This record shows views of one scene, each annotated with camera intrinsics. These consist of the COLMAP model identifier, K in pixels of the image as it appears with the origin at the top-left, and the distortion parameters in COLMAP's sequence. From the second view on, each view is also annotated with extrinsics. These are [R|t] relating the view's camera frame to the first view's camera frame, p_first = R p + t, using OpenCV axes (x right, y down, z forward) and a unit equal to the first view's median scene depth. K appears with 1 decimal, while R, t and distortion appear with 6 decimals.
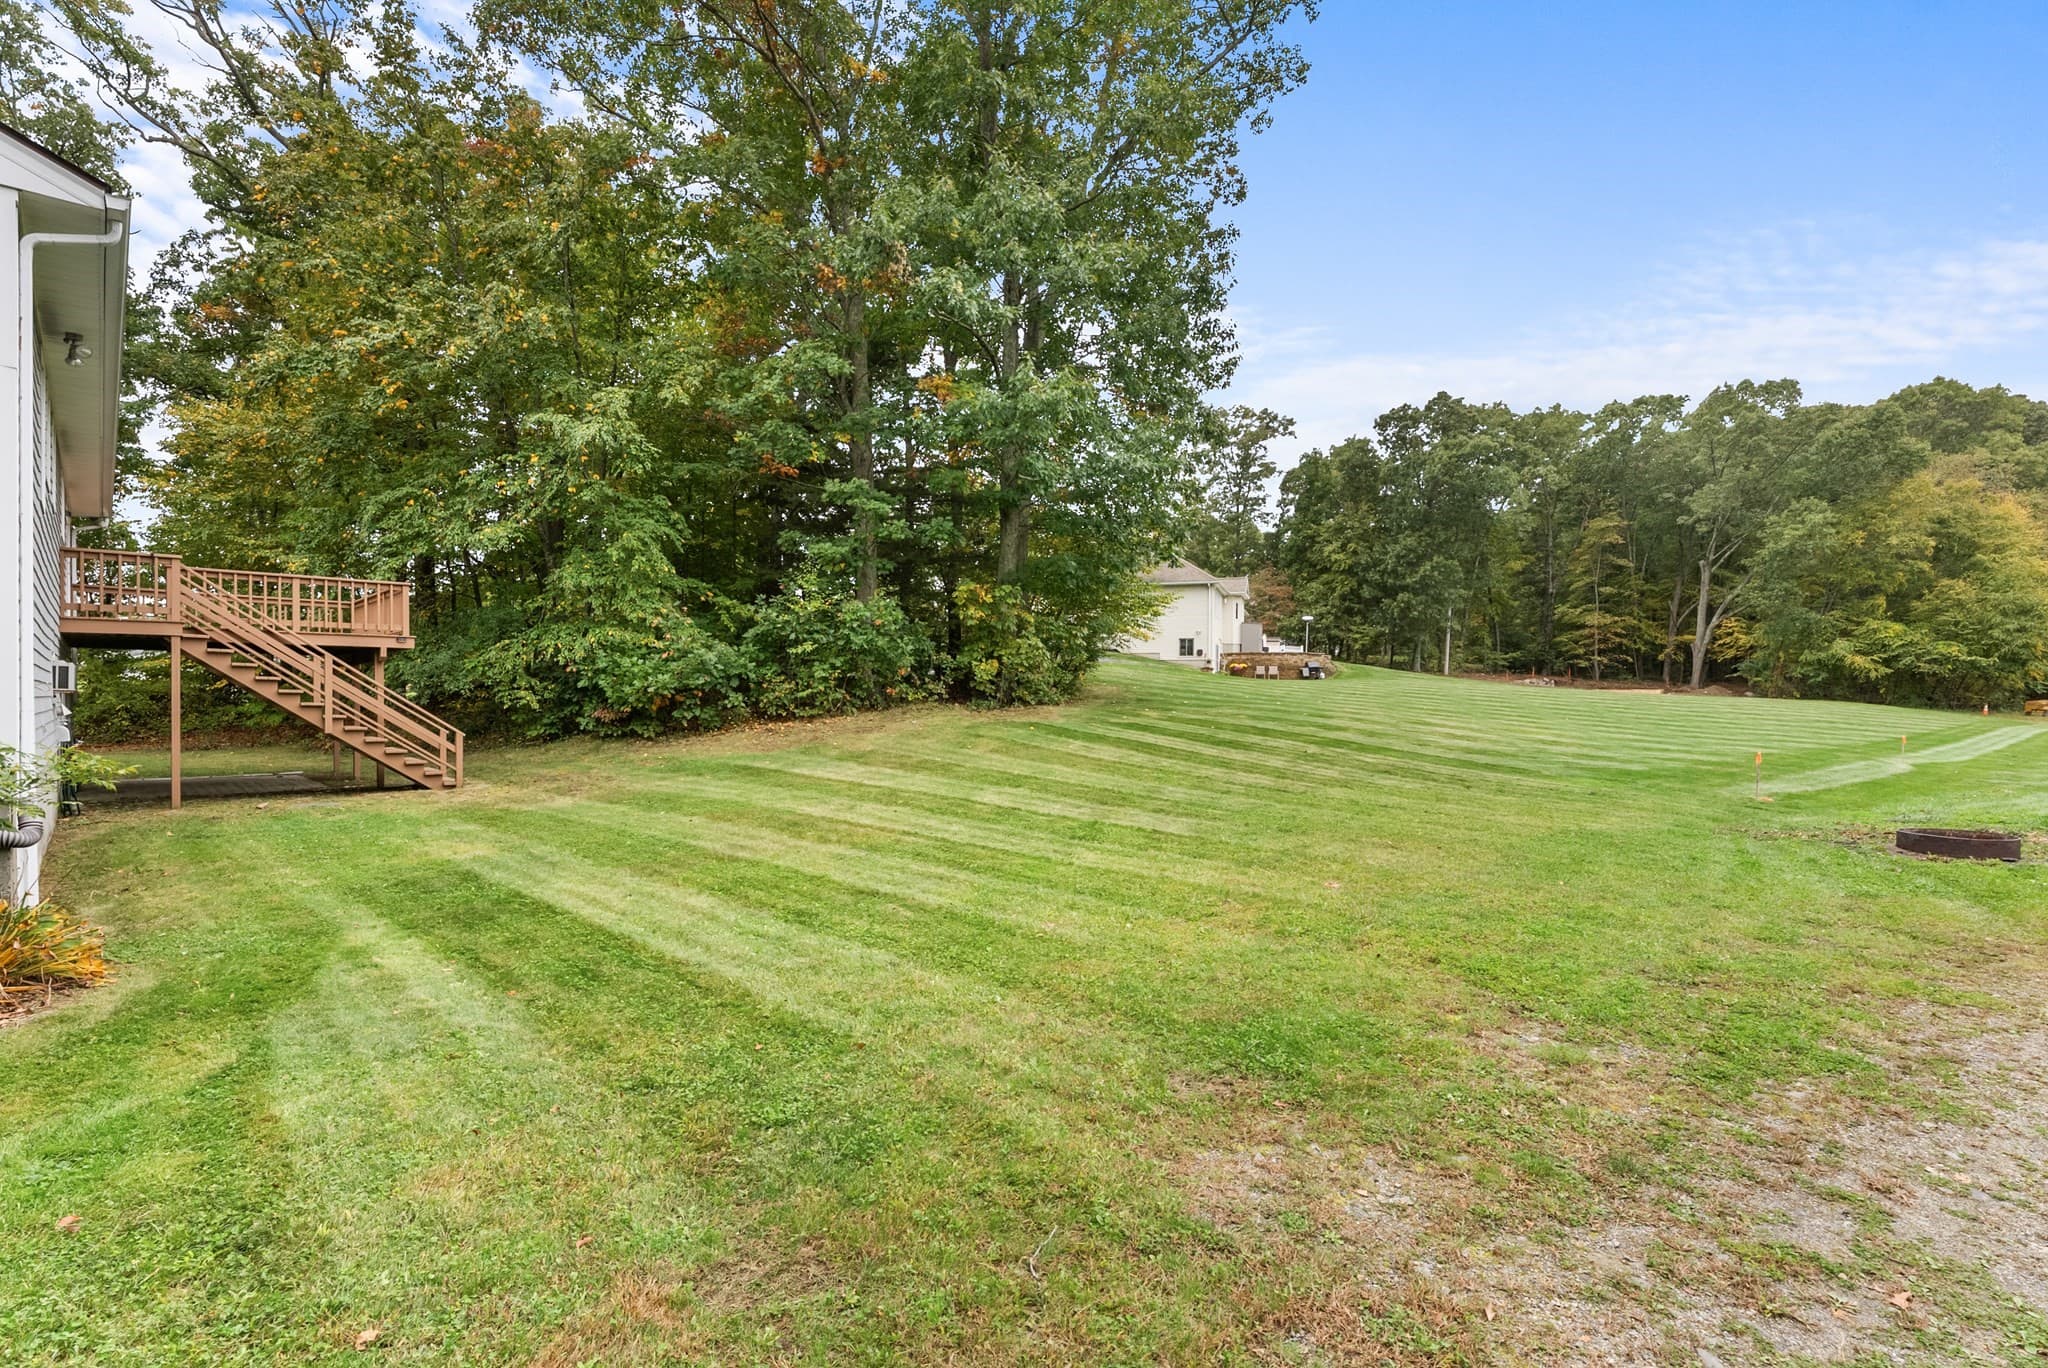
lens RADIAL K [[939.0, 0, 1029.2], [0, 939.0, 698.4], [0, 0, 1]] dist [0.001737, -0.000166]
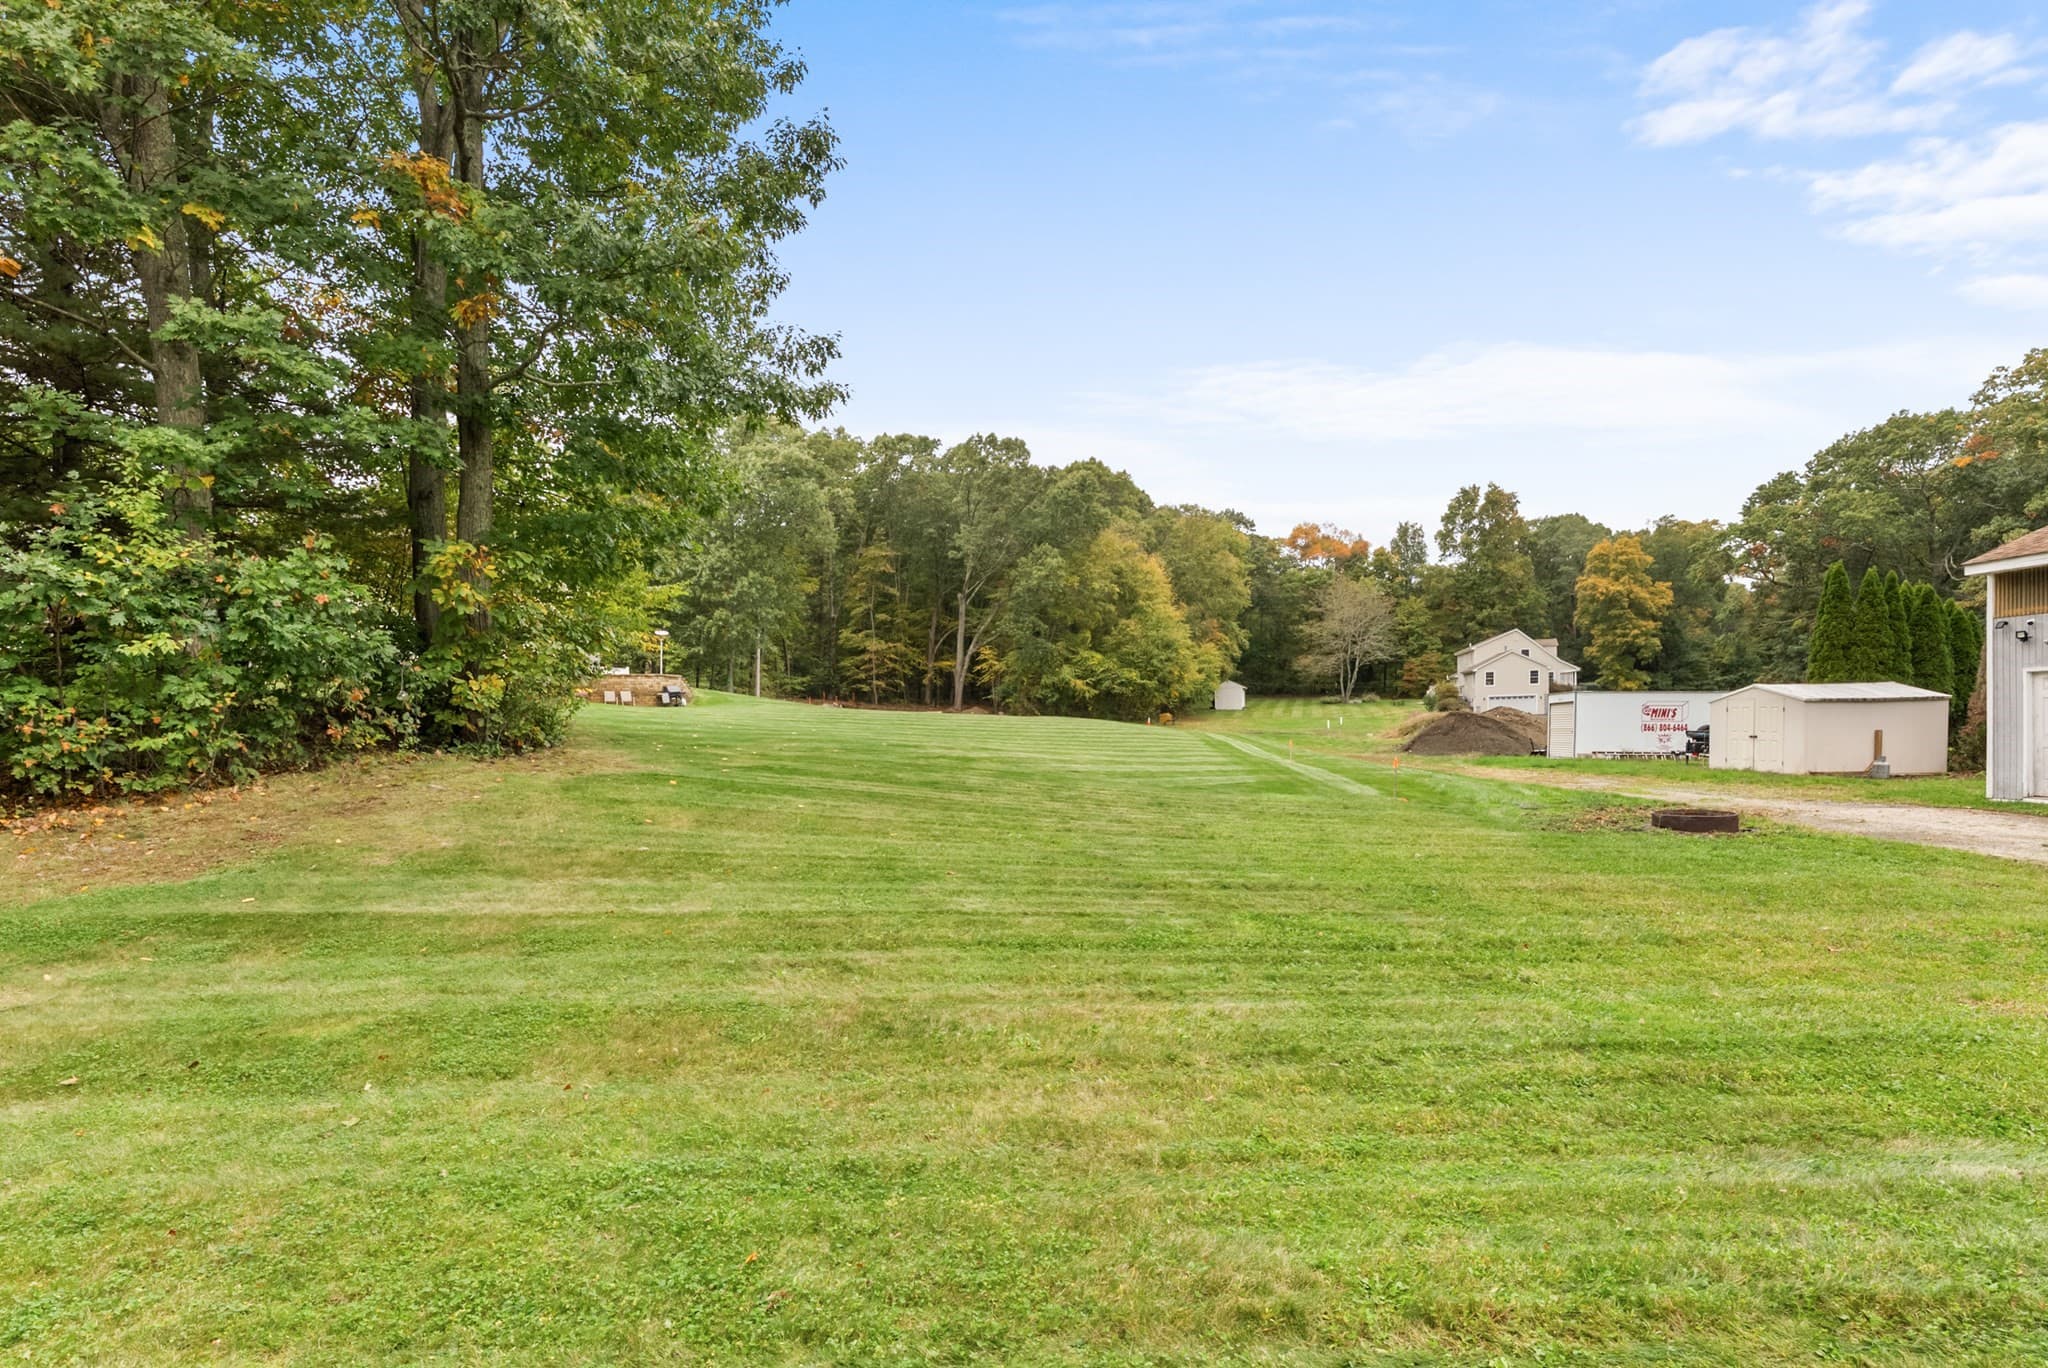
lens RADIAL K [[1018.6, 0, 1002.1], [0, 1018.6, 758.1], [0, 0, 1]] dist [-0.003309, 0.001041]
pose [[0.729168, -0.051628, 0.682385, -0.107335], [0.032071, 0.998633, 0.041286, -0.001901], [-0.683583, -0.008220, 0.729826, 0.131500]]
